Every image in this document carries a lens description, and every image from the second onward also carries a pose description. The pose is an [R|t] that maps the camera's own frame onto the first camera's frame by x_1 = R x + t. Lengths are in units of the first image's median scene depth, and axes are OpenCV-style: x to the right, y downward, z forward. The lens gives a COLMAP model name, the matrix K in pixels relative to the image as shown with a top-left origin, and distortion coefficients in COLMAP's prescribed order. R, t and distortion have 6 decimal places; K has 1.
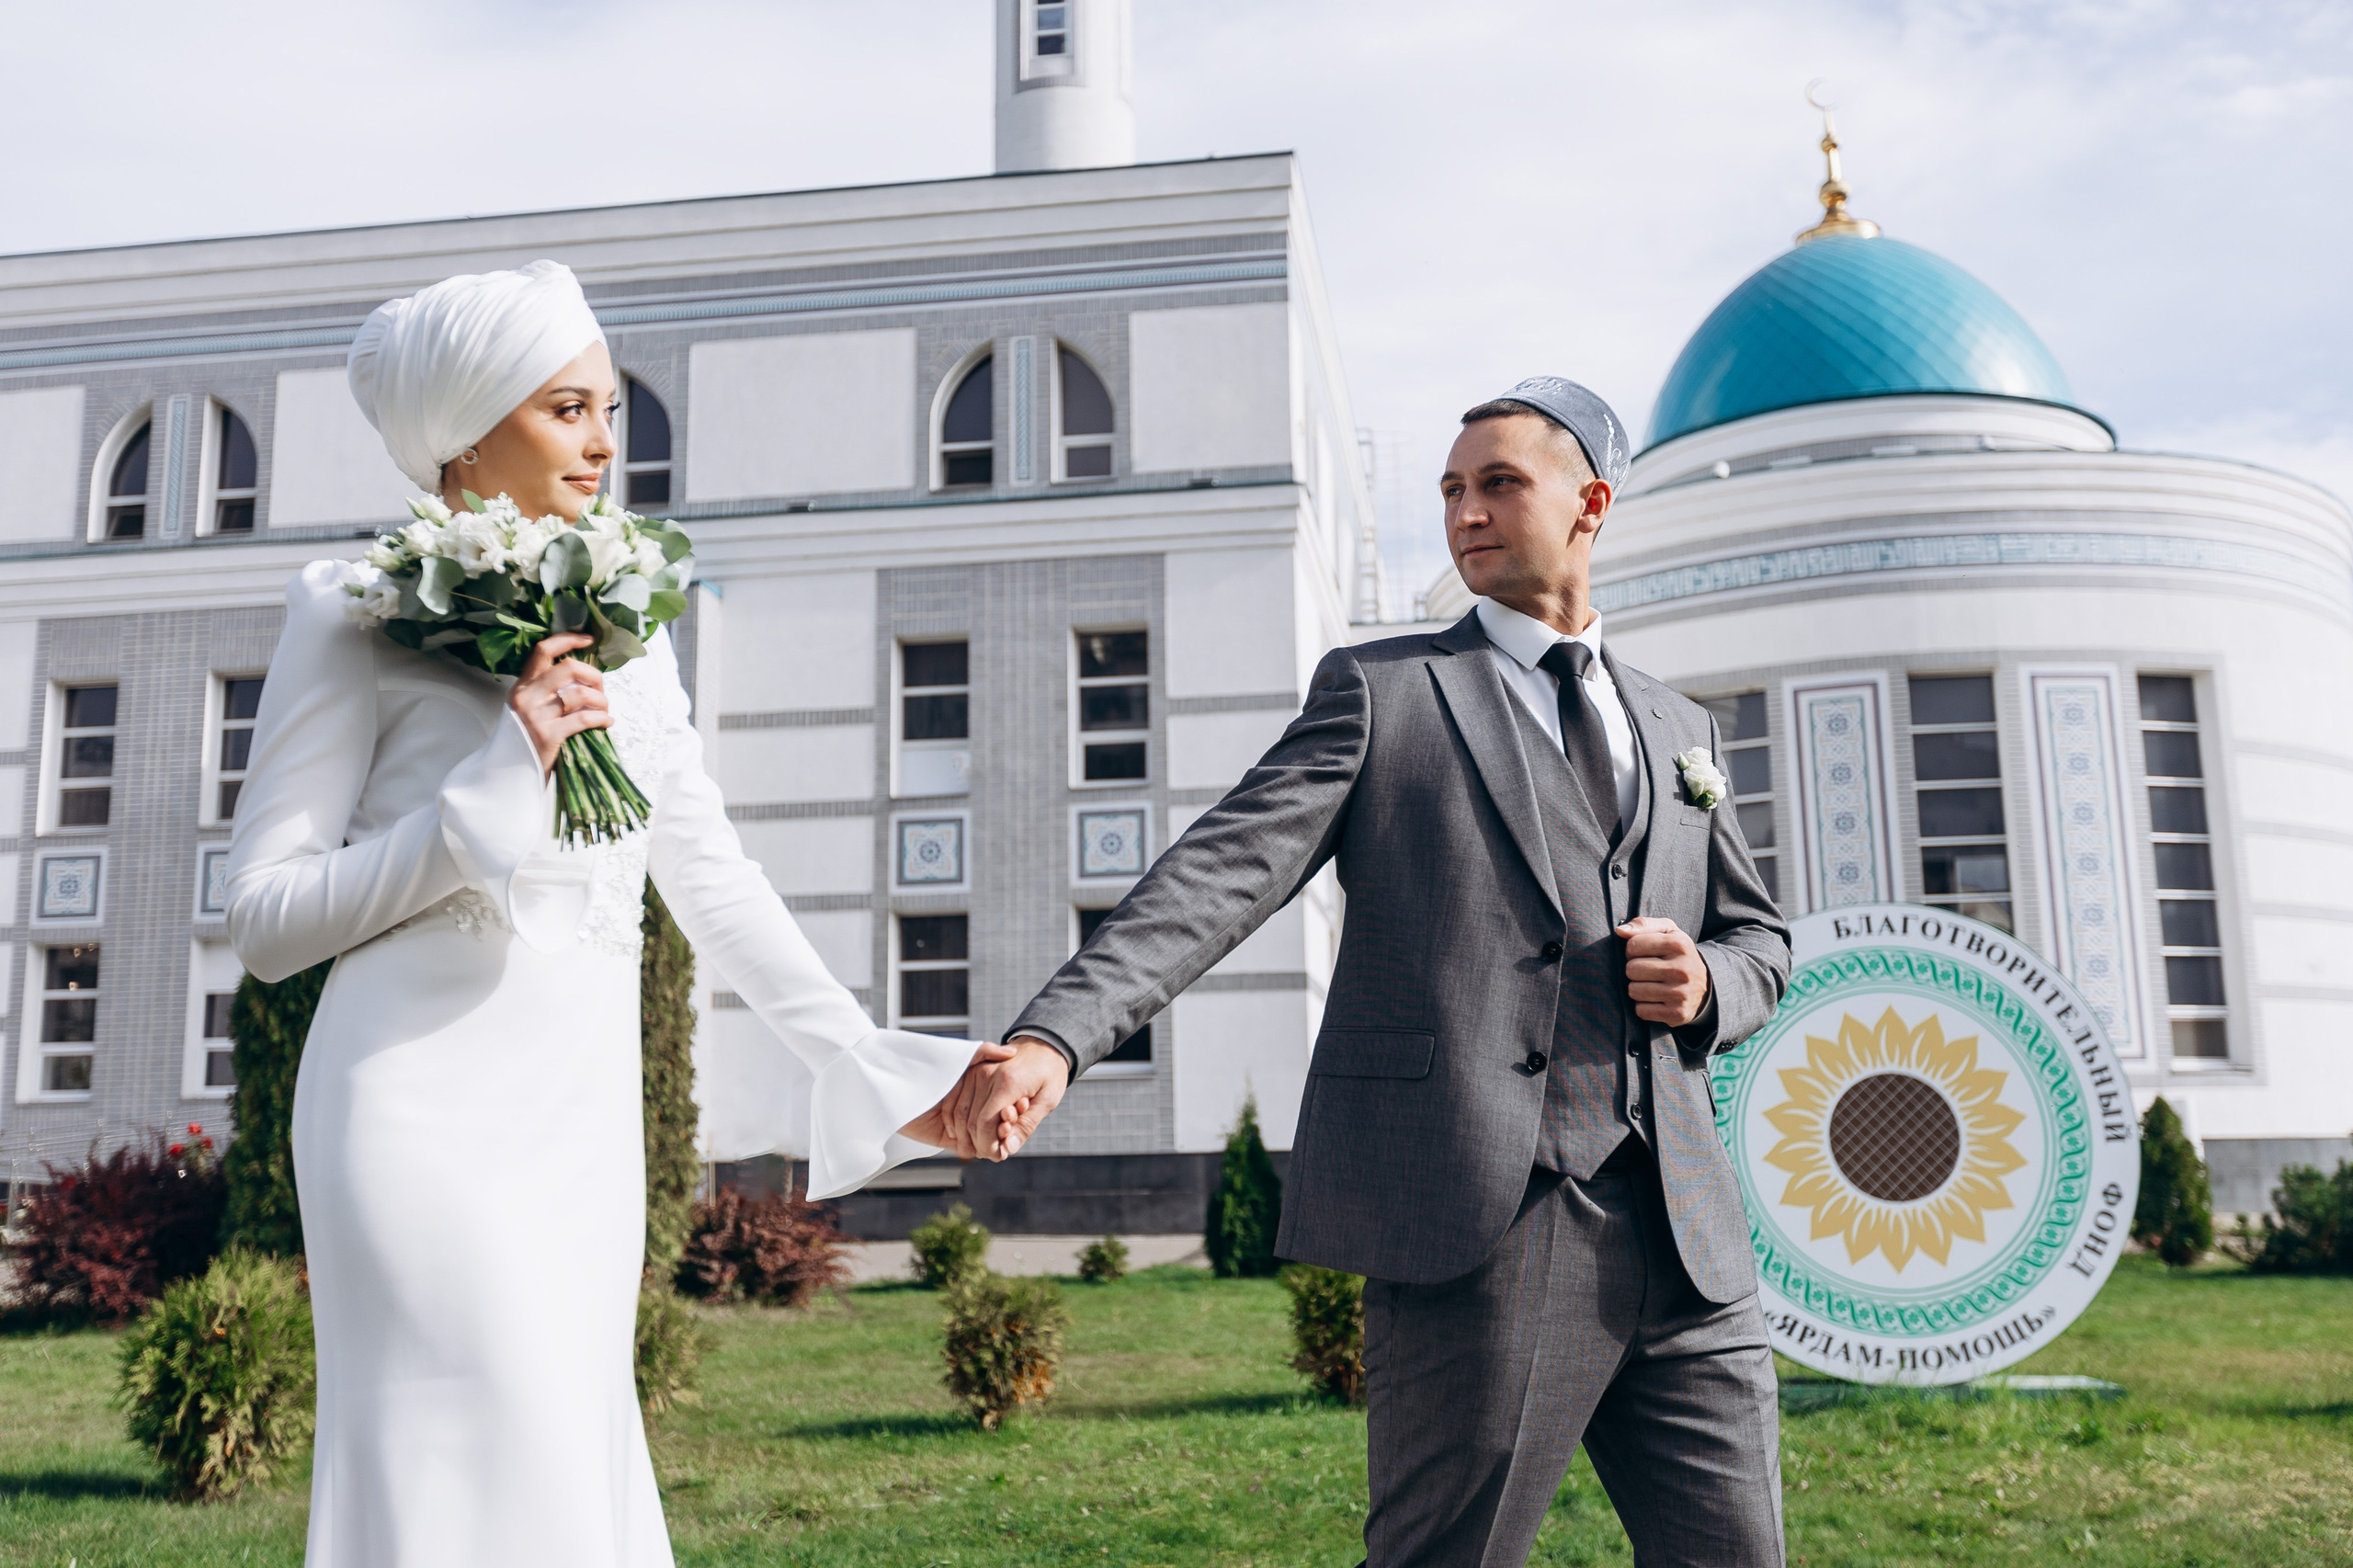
lens RADIAL K [[2379.9, 0, 1176.5], [0, 2379.9, 784.0], [0, 0, 1]] dist [-0.013142, -0.012374]
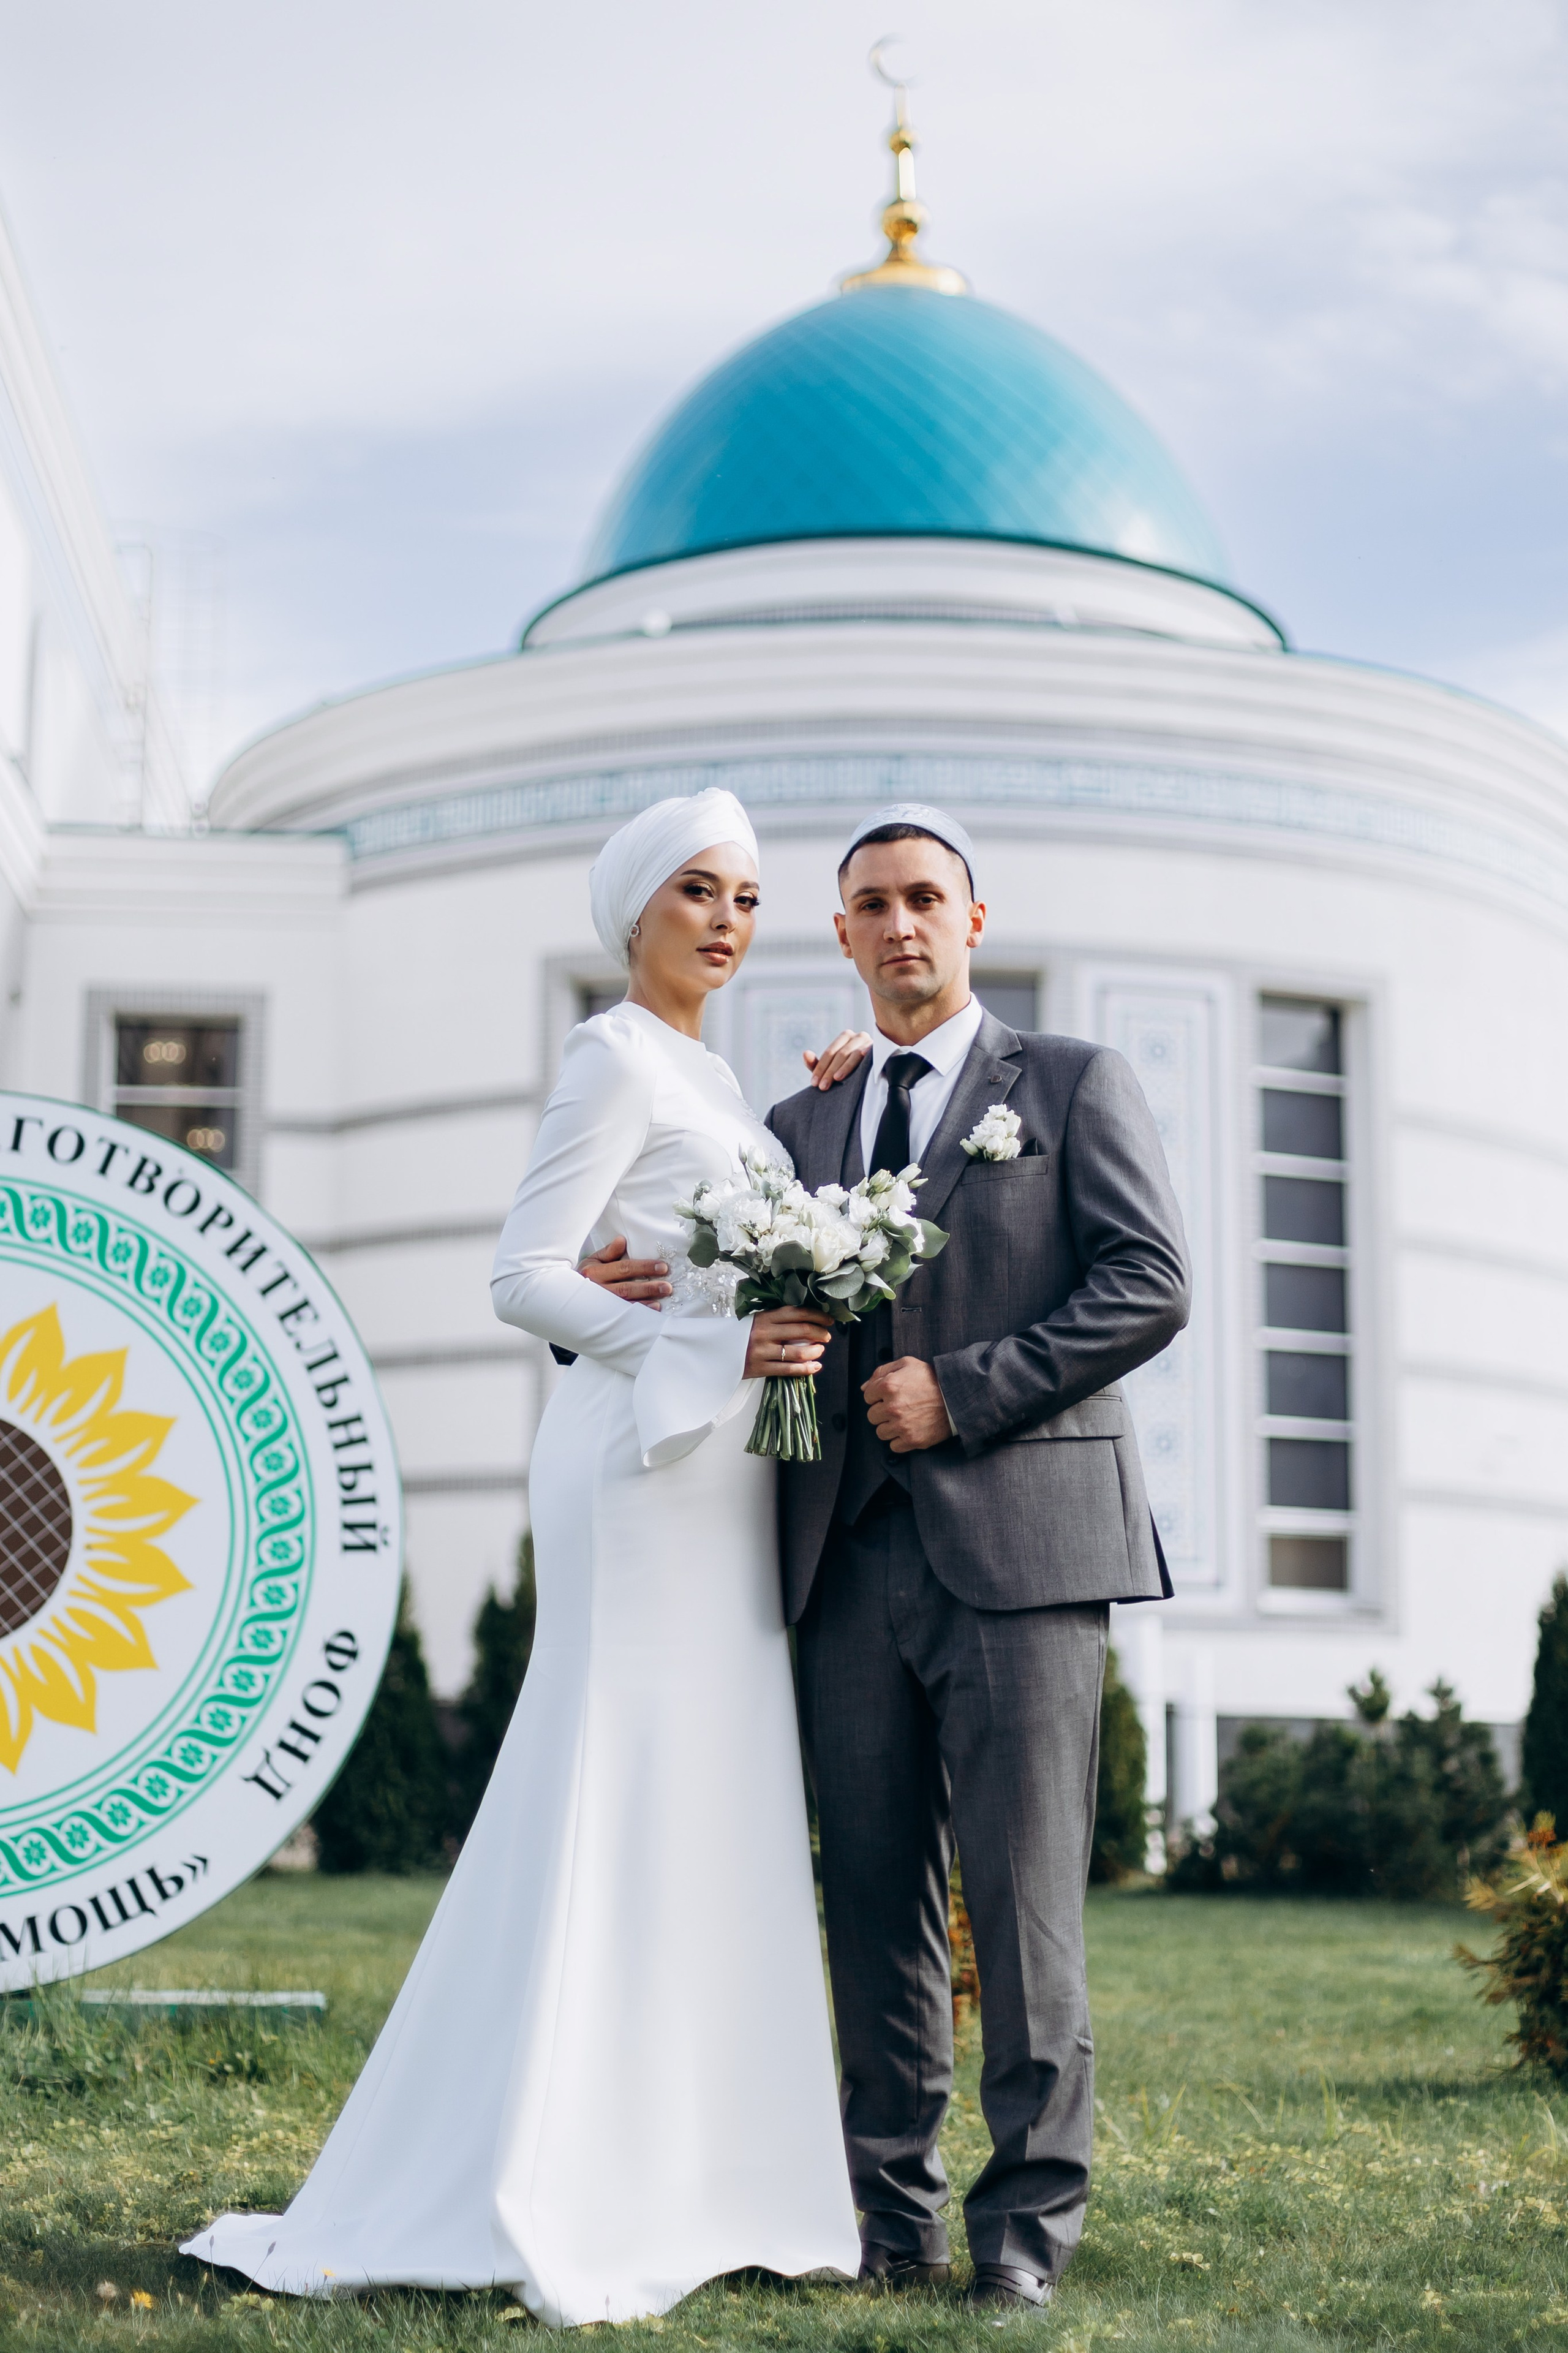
lens RADIAL K [[3716.9, 0, 783.0], [0, 3716.9, 1301.5], [0, 0, 1]] dist [0.008136, -0.046728]
pose [[0.975971, 0.055708, 0.210657, 0.301720], [-0.063413, 0.997536, 0.029996, 0.061013], [-0.208467, -0.042633, 0.977100, 0.156691]]
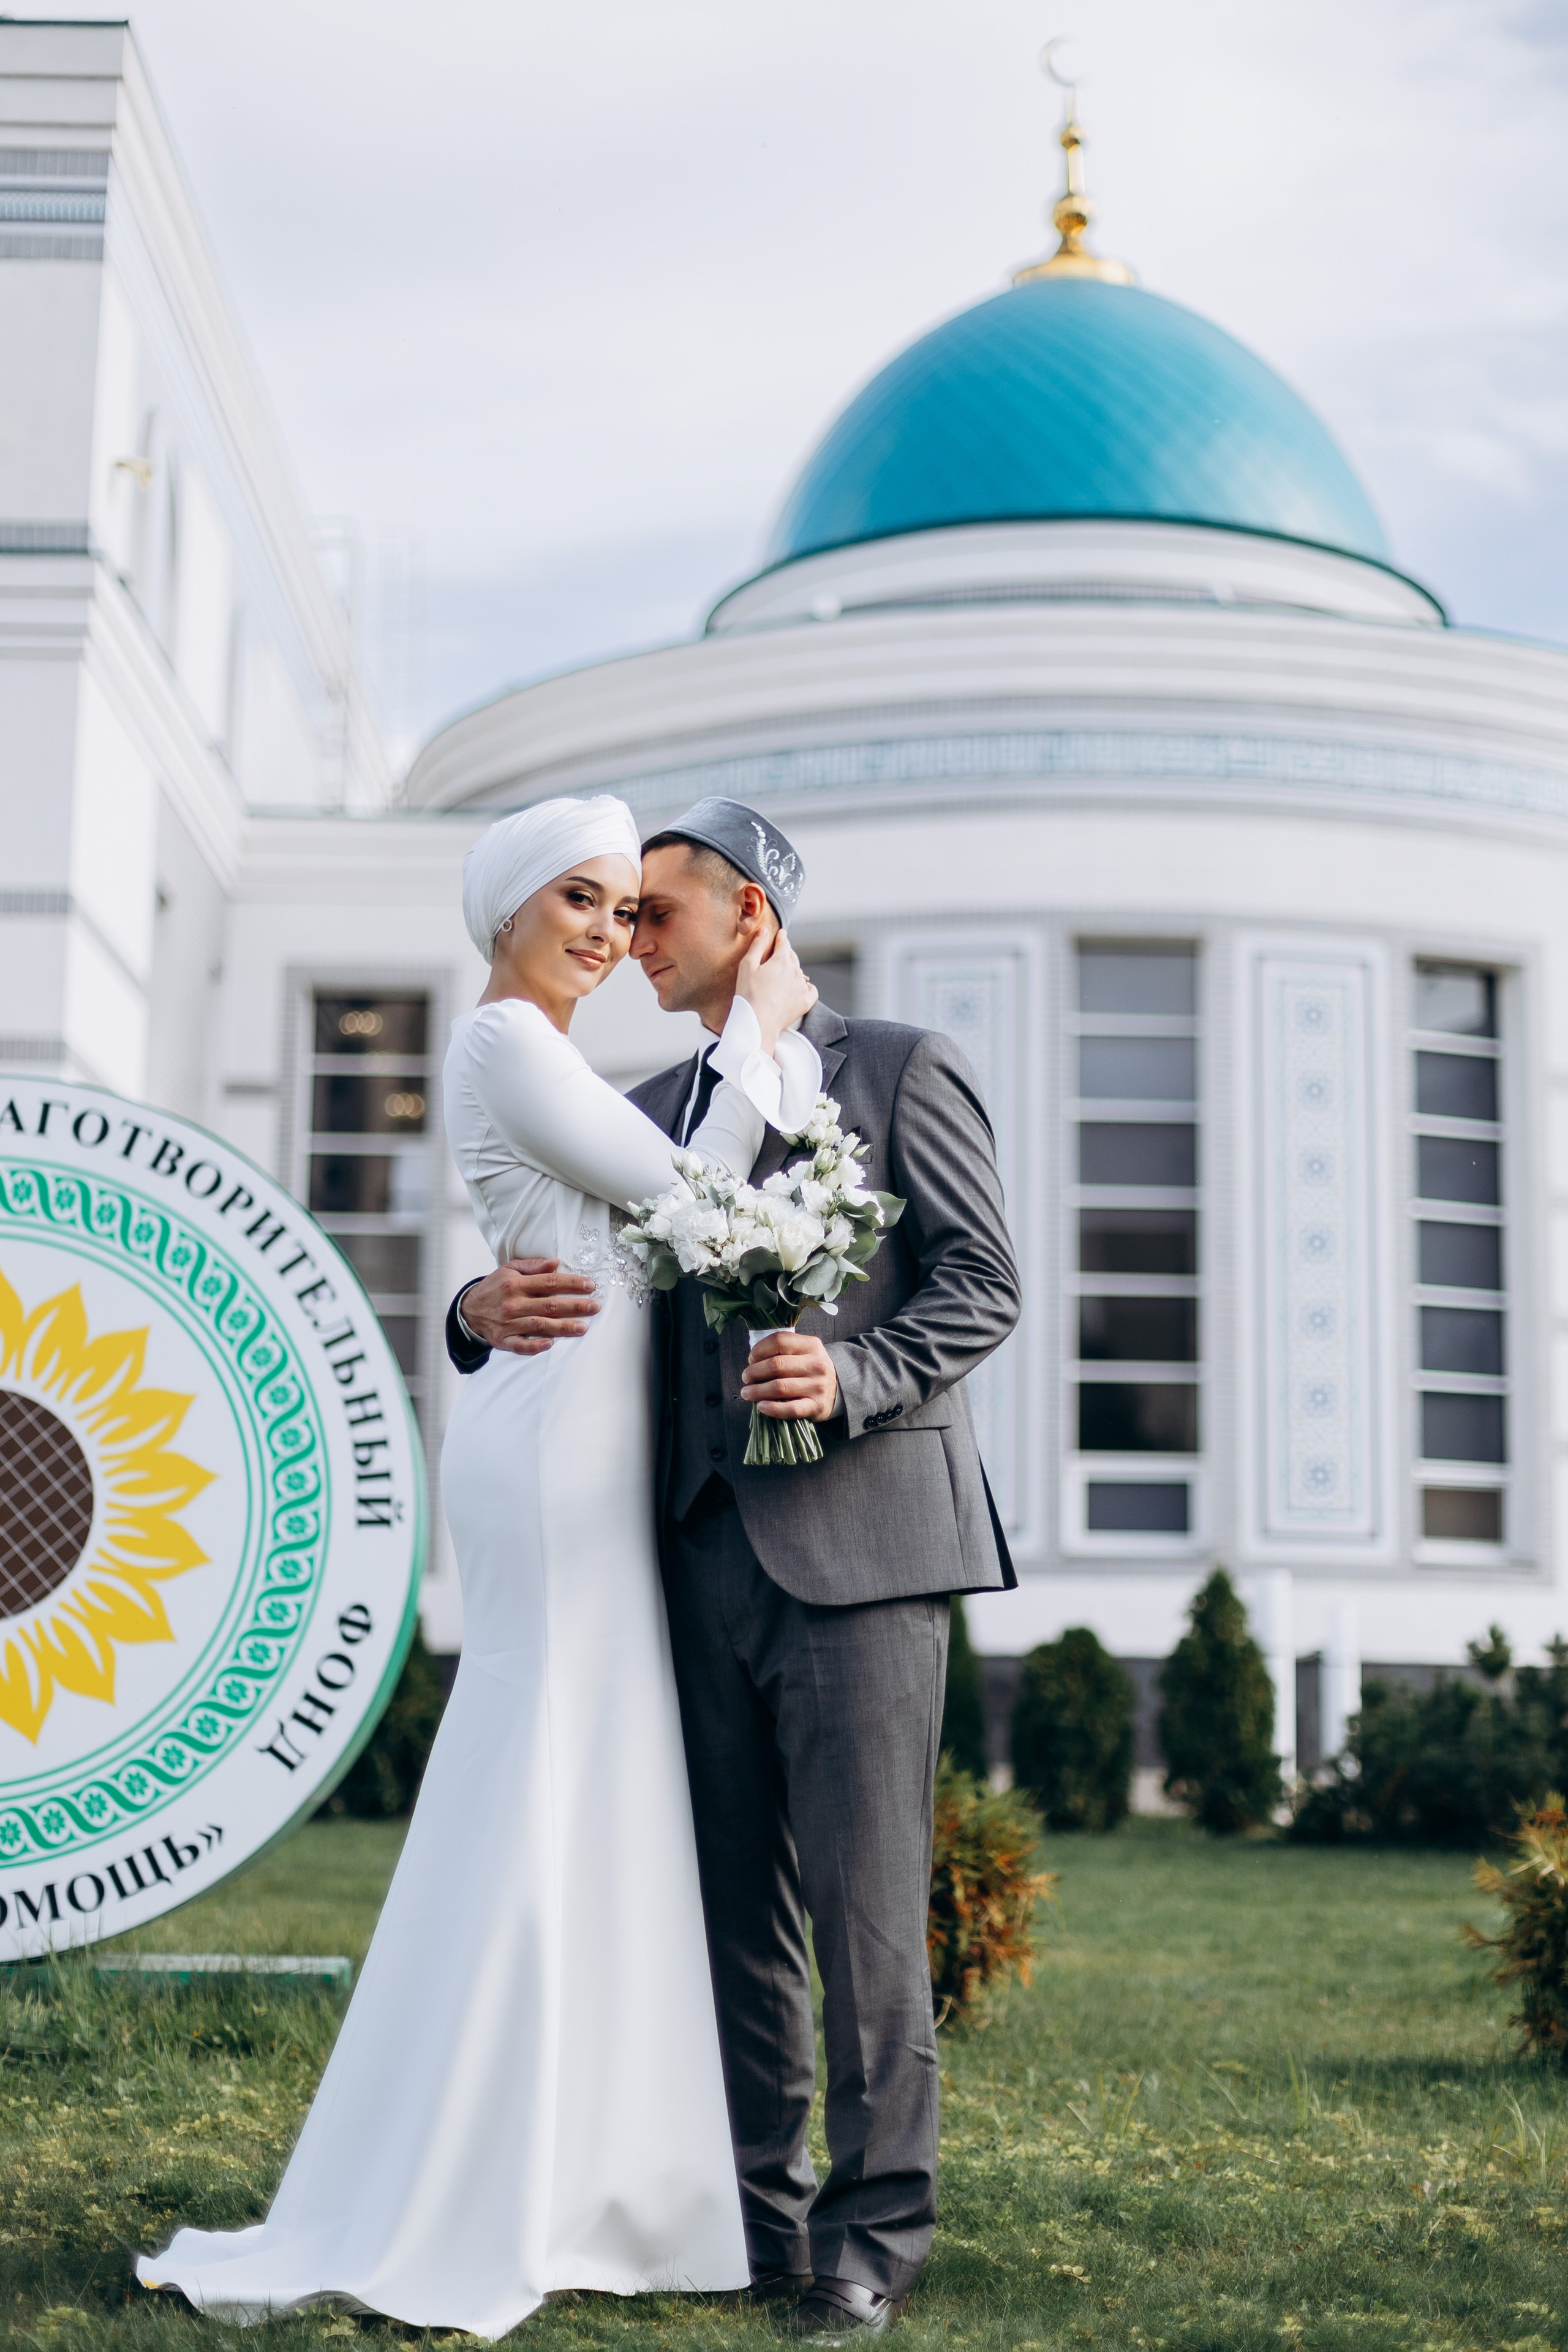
lens RADIAL K [[3560.5, 0, 753.5], [0, 3560.5, 1243.5], [0, 0, 1]] dist [0.030856, -0.171338]
pose [[0.987844, 0.053420, 0.145978, 0.350536], [-0.058458, 0.997826, 0.030436, 0.053905], [-0.144035, -0.038600, 0.988820, 0.174912]]
